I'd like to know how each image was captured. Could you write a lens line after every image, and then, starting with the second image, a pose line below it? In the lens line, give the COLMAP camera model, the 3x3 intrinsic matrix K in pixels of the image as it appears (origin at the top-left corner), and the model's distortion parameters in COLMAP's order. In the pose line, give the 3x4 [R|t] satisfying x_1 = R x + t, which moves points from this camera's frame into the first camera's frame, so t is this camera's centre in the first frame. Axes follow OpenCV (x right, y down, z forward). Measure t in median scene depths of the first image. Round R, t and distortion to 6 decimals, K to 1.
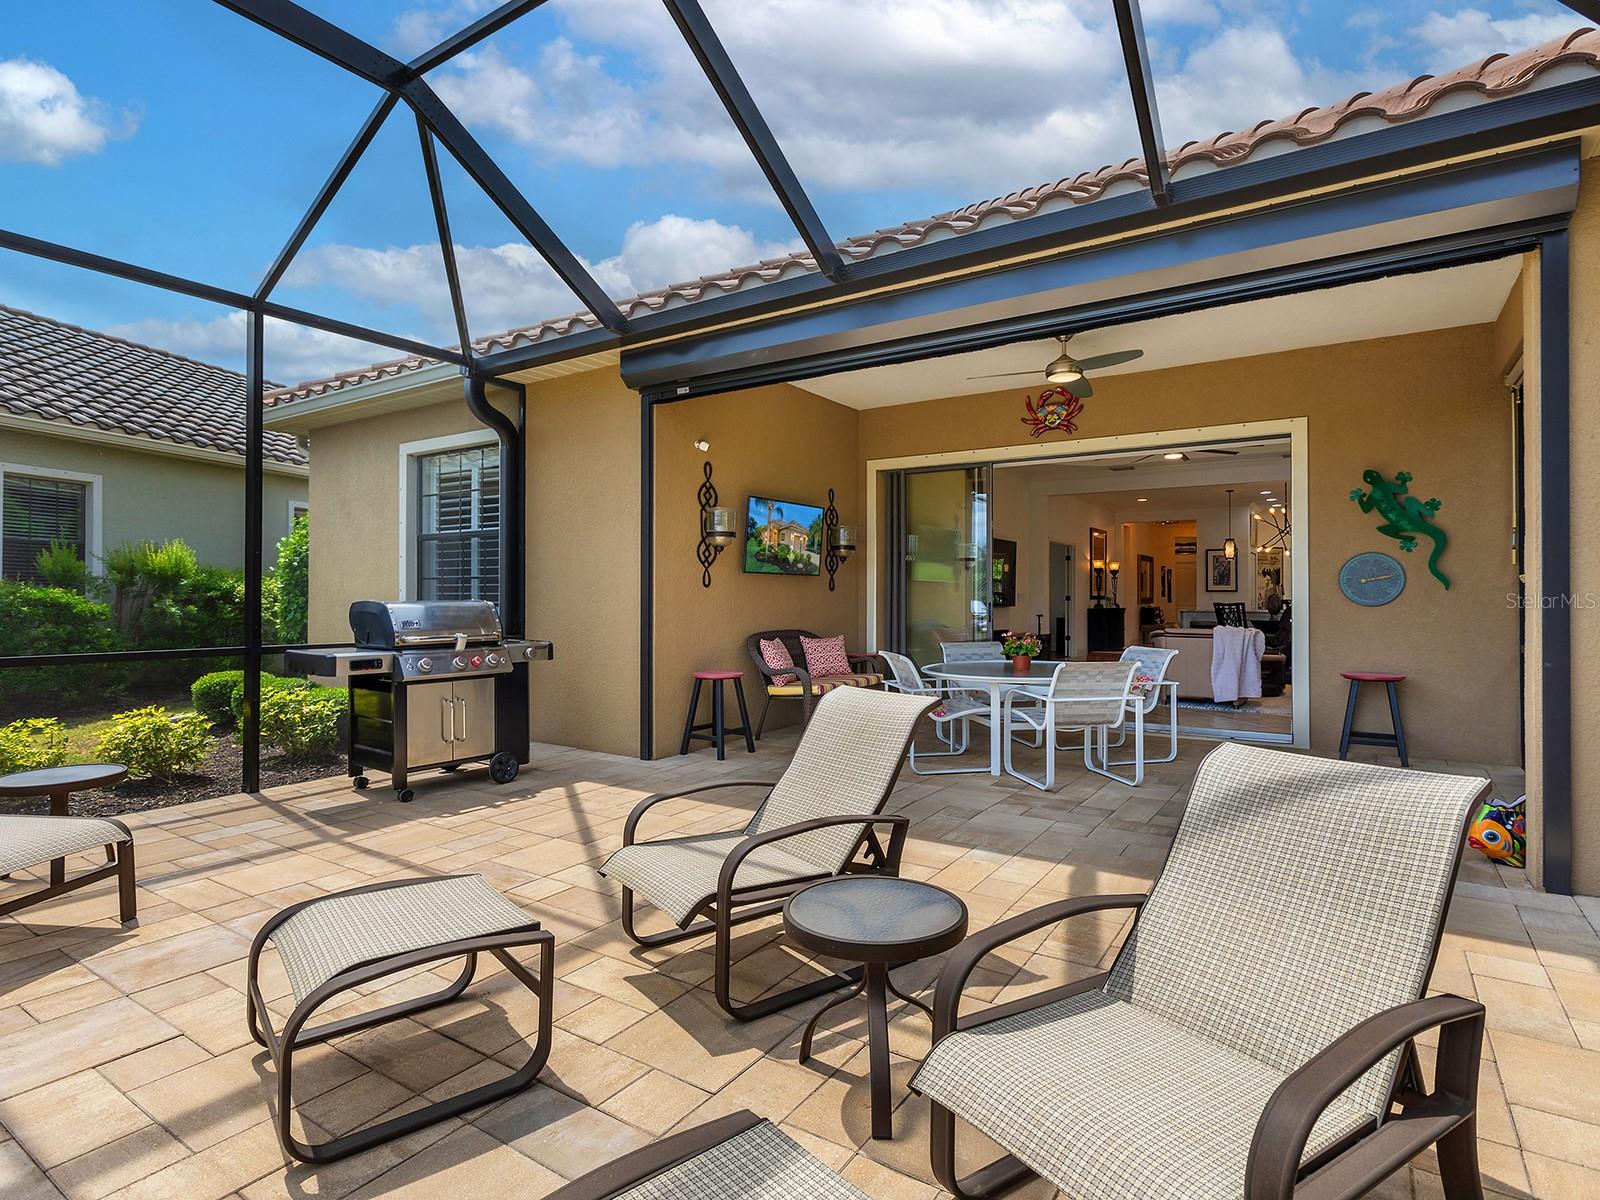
lens RADIAL K [[828.0, 0, 759.5], [0, 828.0, 579.5], [0, 0, 1]] dist [0.003814, 0.000168]
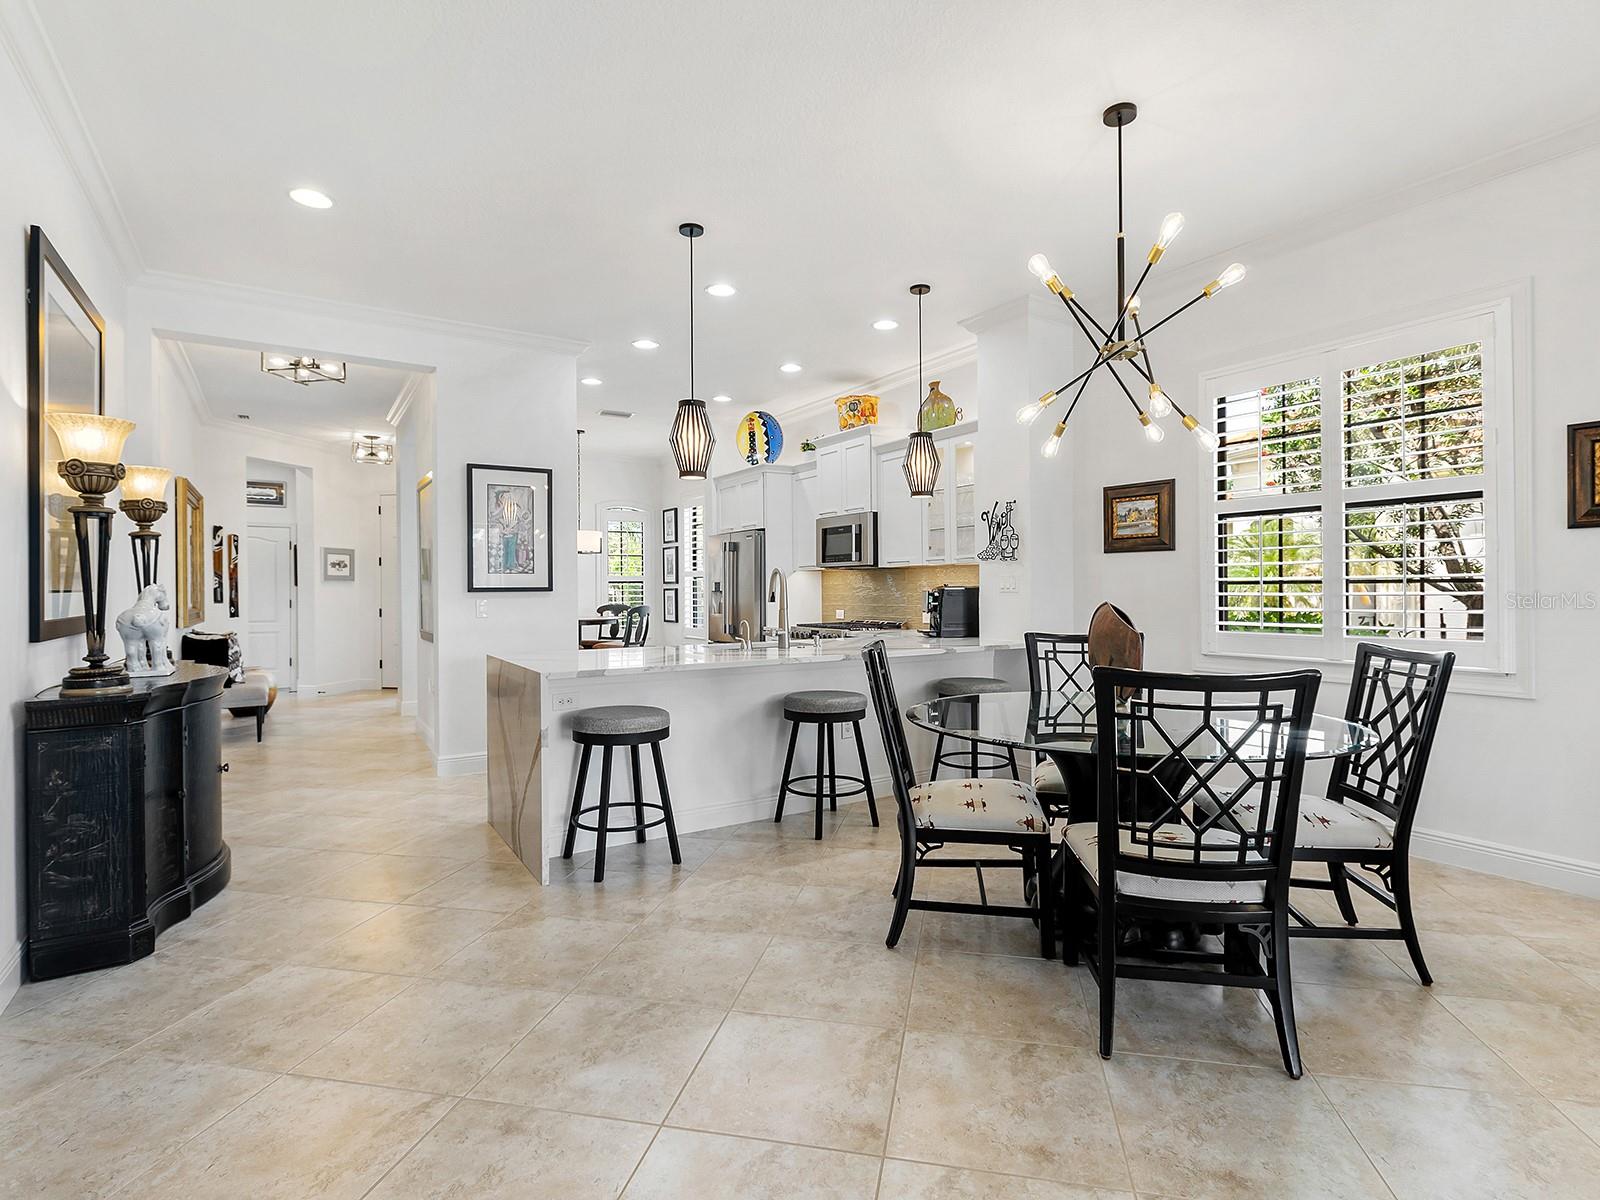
lens RADIAL K [[810.2, 0, 808.7], [0, 810.2, 589.7], [0, 0, 1]] dist [0.041826, 0.000064]
pose [[0.366561, -0.007560, 0.930363, 0.638262], [-0.010707, 0.999866, 0.012344, 0.018588], [-0.930332, -0.014486, 0.366431, 1.692881]]
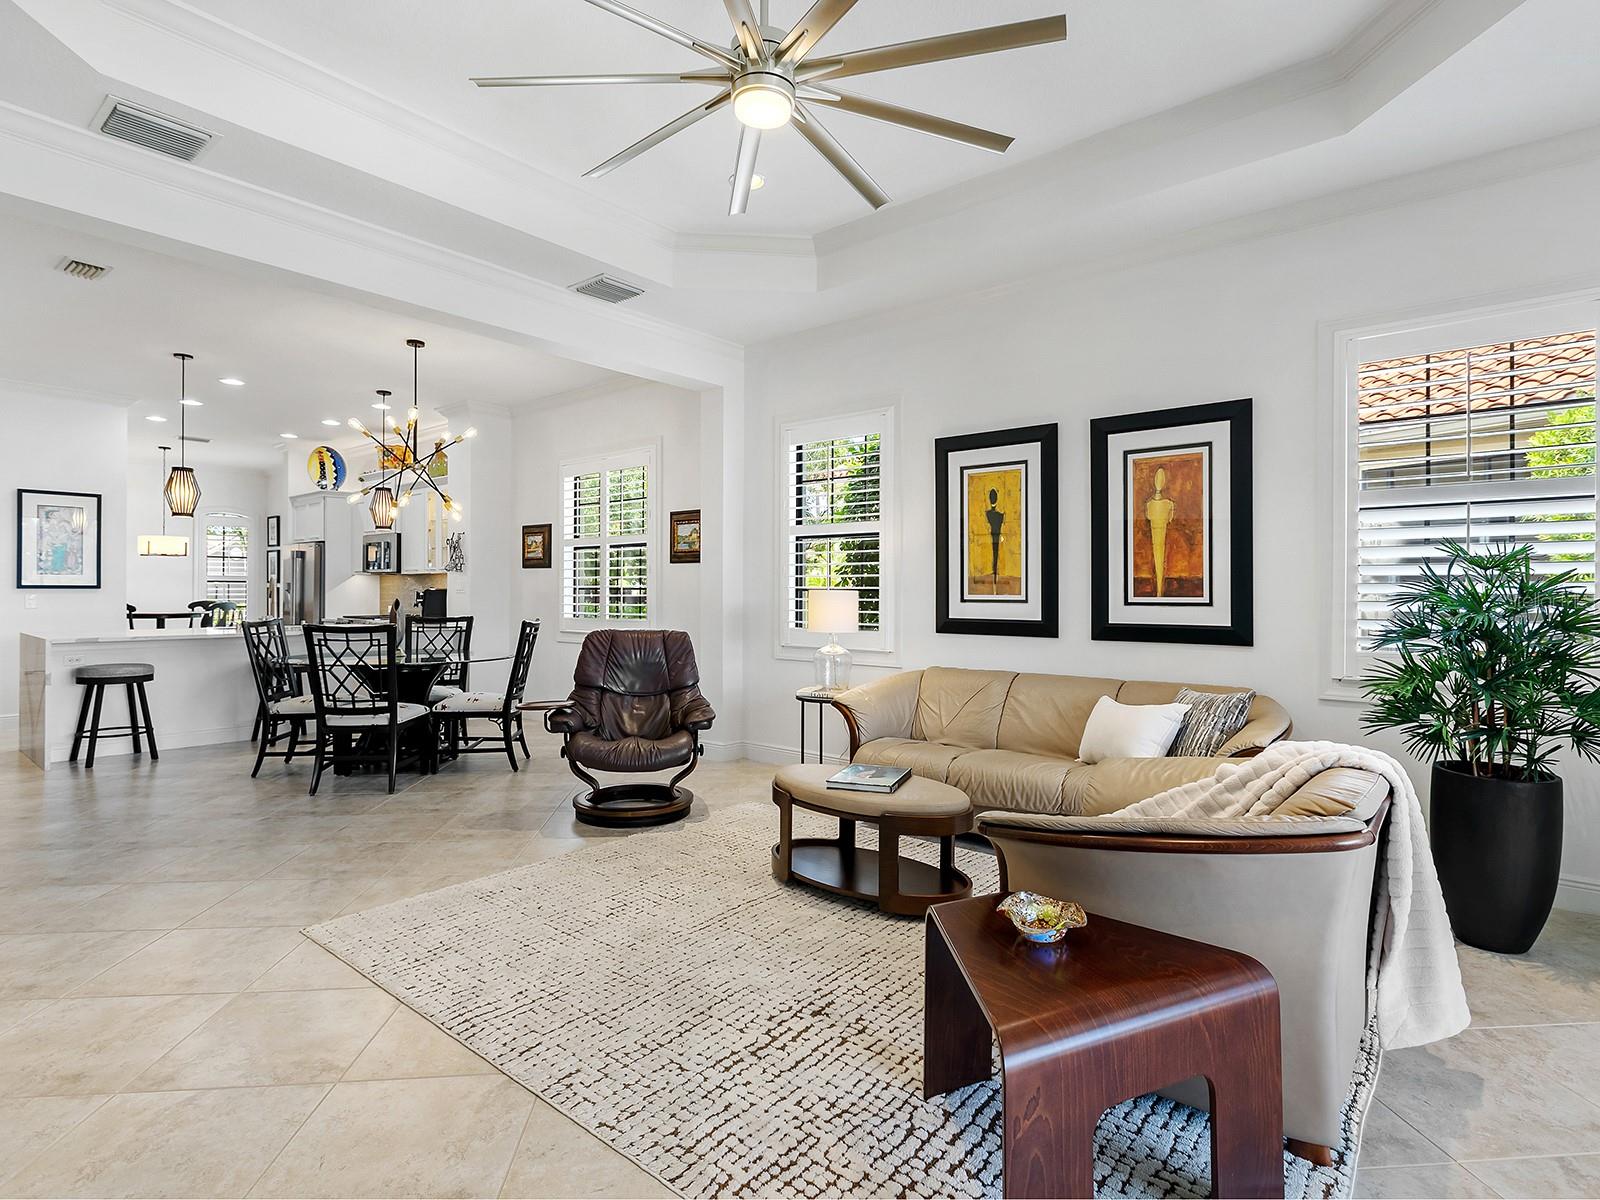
lens RADIAL K [[820.1, 0, 835.2], [0, 820.1, 591.6], [0, 0, 1]] dist [-0.017094, 0.000616]
pose [[0.042117, -0.002710, 0.999109, 0.315259], [-0.026663, 0.999637, 0.003836, 0.008772], [-0.998757, -0.026801, 0.042029, 1.260146]]
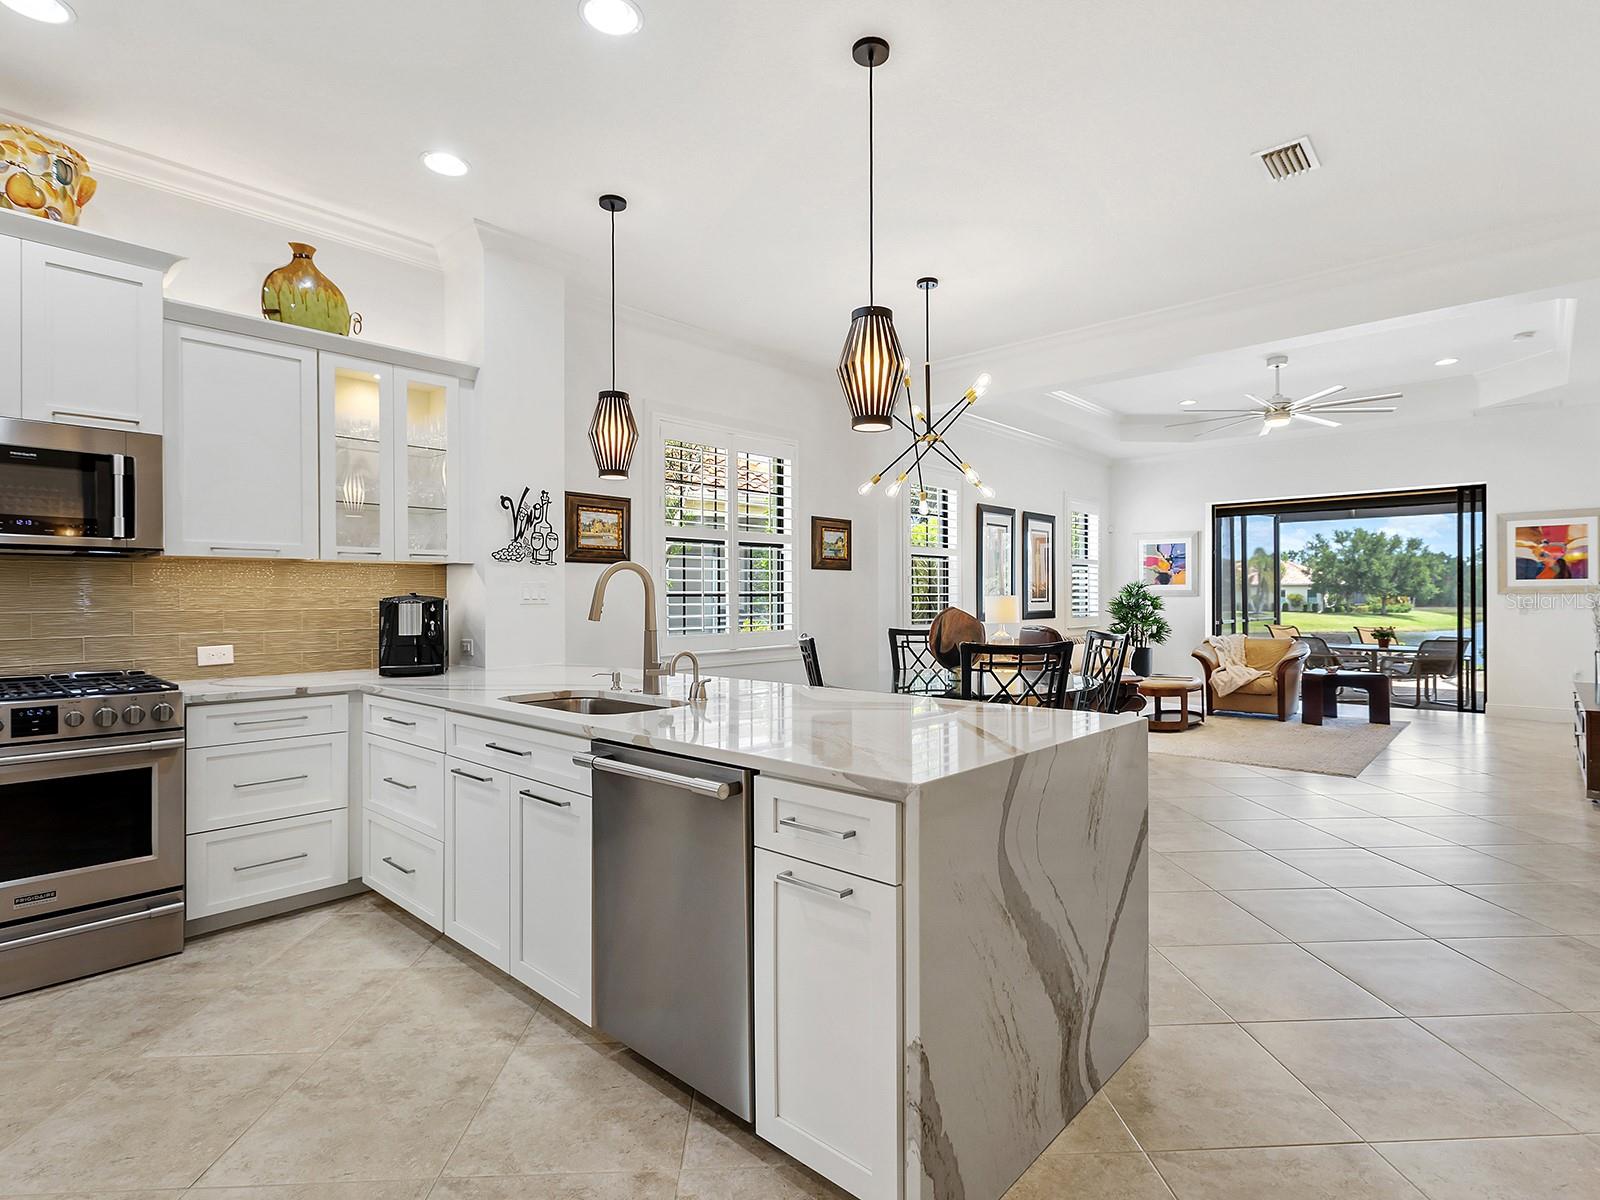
lens RADIAL K [[809.7, 0, 807.5], [0, 809.7, 599.8], [0, 0, 1]] dist [0.001555, -0.000632]
pose [[-0.994248, -0.001290, 0.107096, 1.107392], [-0.003147, 0.999848, -0.017165, 0.033447], [-0.107058, -0.017403, -0.994101, 2.322353]]
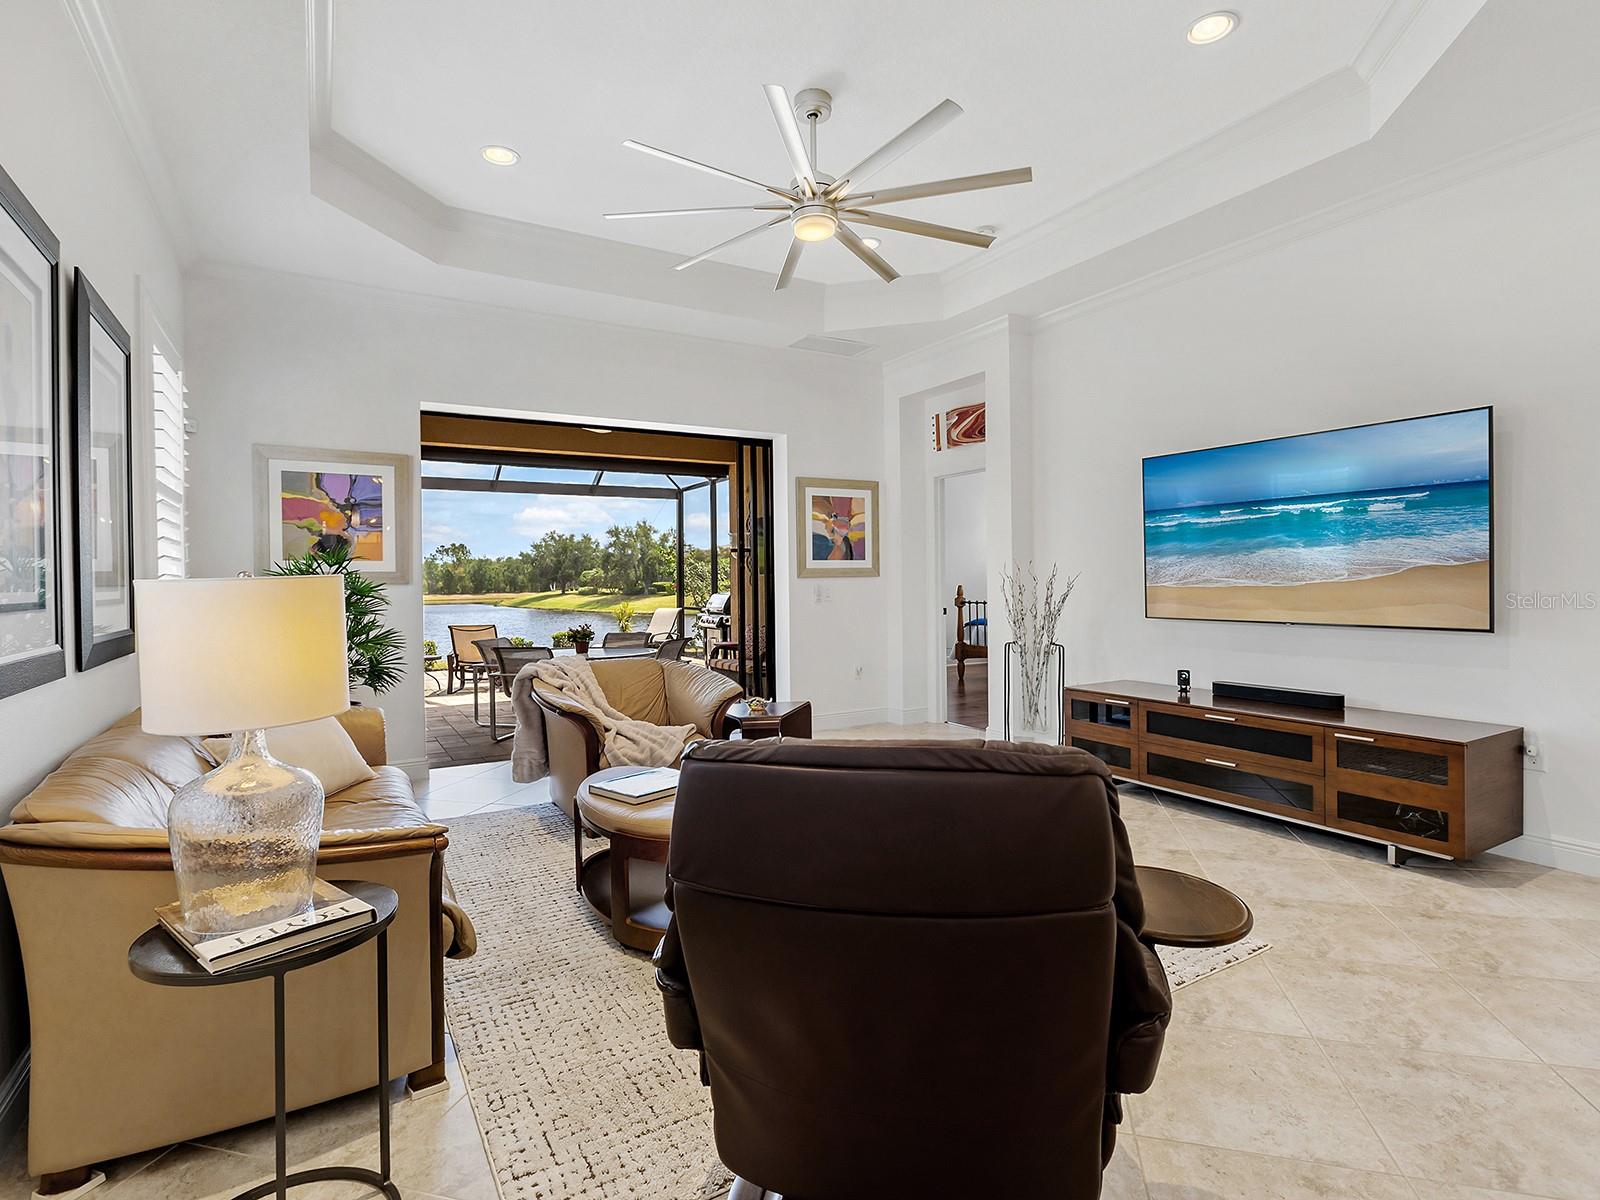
lens RADIAL K [[820.8, 0, 796.7], [0, 820.8, 589.9], [0, 0, 1]] dist [-0.000402, 0.000257]
pose [[-0.406037, 0.011002, -0.913791, 1.100087], [0.029987, 0.999549, -0.001290, 0.017894], [0.913365, -0.027926, -0.406184, 1.488247]]
